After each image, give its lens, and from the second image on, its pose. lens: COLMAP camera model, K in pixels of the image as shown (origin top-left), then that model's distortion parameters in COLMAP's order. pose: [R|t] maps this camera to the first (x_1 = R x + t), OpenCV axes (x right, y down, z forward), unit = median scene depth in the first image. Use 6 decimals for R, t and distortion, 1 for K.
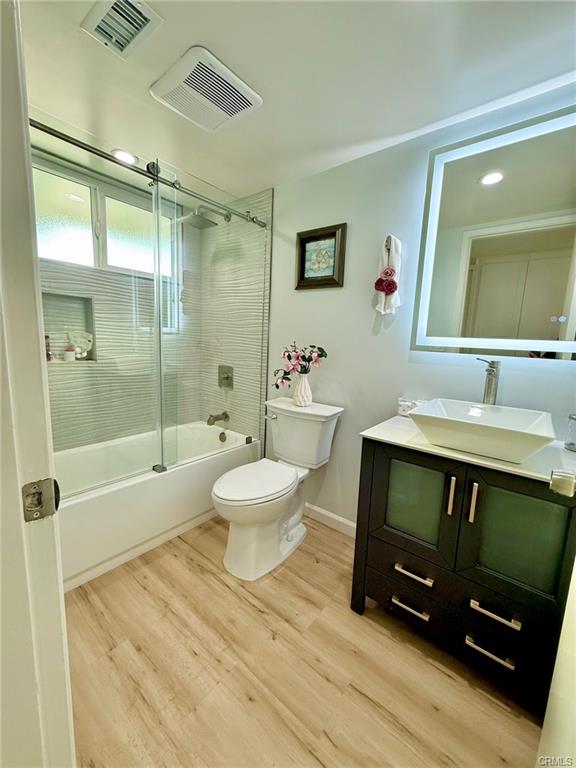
lens RADIAL K [[307.0, 0, 288.9], [0, 307.0, 383.5], [0, 0, 1]] dist [0.000774, 0.000106]
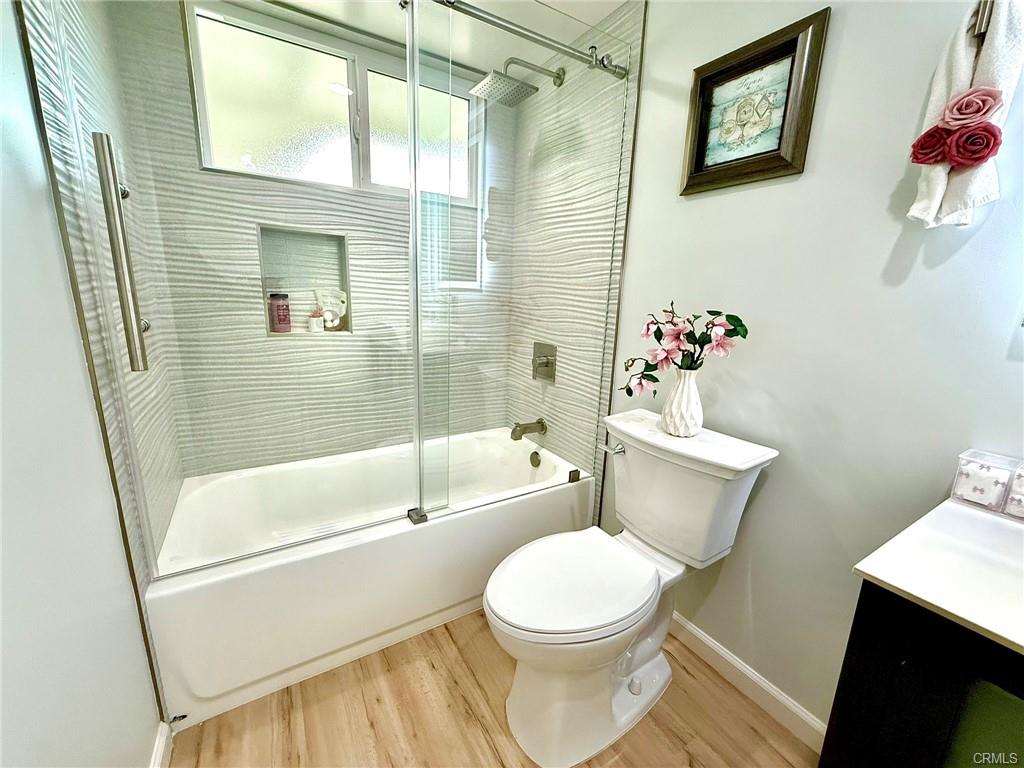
lens RADIAL K [[409.4, 0, 509.8], [0, 409.4, 384.1], [0, 0, 1]] dist [0.000774, 0.000106]
pose [[0.939874, 0.064555, -0.335366, 0.002067], [-0.043515, 0.996605, 0.069886, -0.041677], [0.338739, -0.051091, 0.939492, 0.300380]]
